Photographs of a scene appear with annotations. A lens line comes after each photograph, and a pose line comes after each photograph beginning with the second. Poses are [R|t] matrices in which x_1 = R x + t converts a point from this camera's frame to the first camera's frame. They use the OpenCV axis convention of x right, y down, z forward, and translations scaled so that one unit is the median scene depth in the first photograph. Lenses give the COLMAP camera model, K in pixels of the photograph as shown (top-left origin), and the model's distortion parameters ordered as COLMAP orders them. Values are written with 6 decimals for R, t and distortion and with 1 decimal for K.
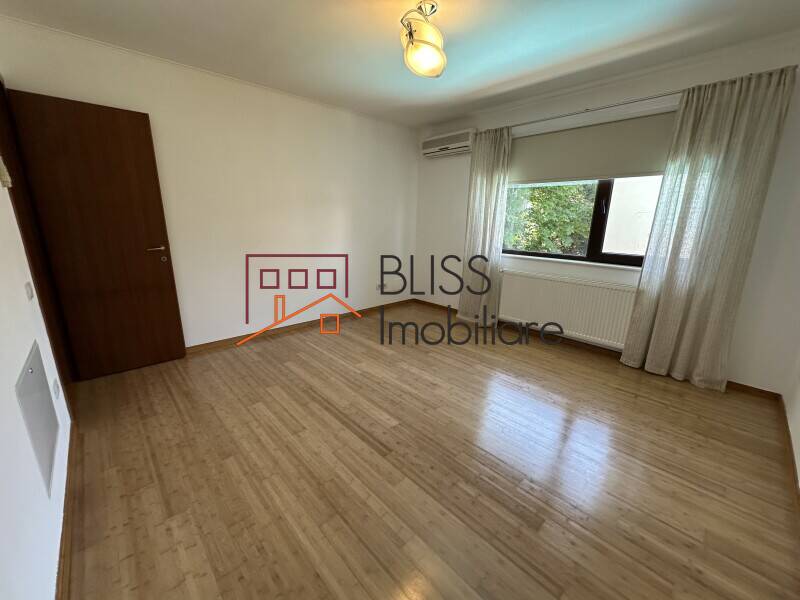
lens RADIAL K [[321.5, 0, 400.0], [0, 321.5, 300.0], [0, 0, 1]] dist [-0.003075, -0.000002]
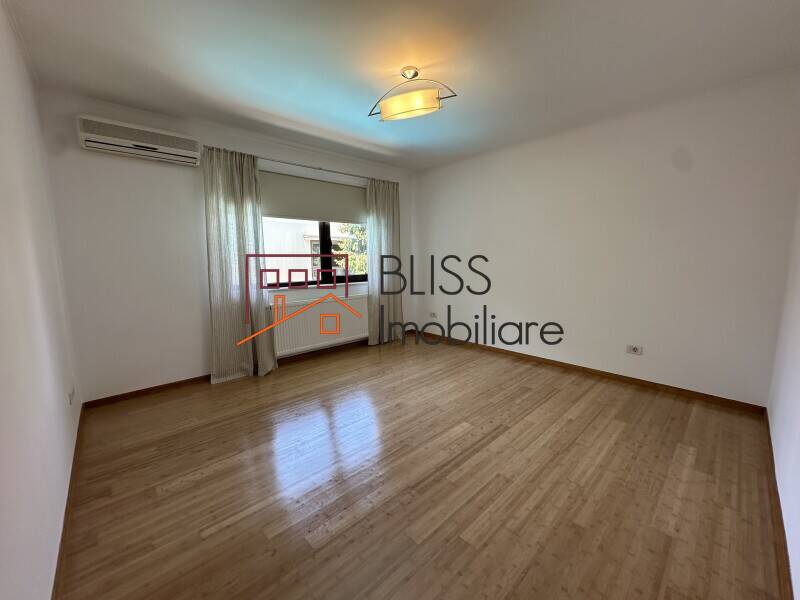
lens RADIAL K [[321.5, 0, 400.0], [0, 321.5, 300.0], [0, 0, 1]] dist [-0.003075, -0.000002]
pose [[0.002079, -0.147049, 0.989127, -1.068697], [0.258248, 0.955655, 0.141531, -0.254395], [-0.966076, 0.255146, 0.039962, 1.062684]]
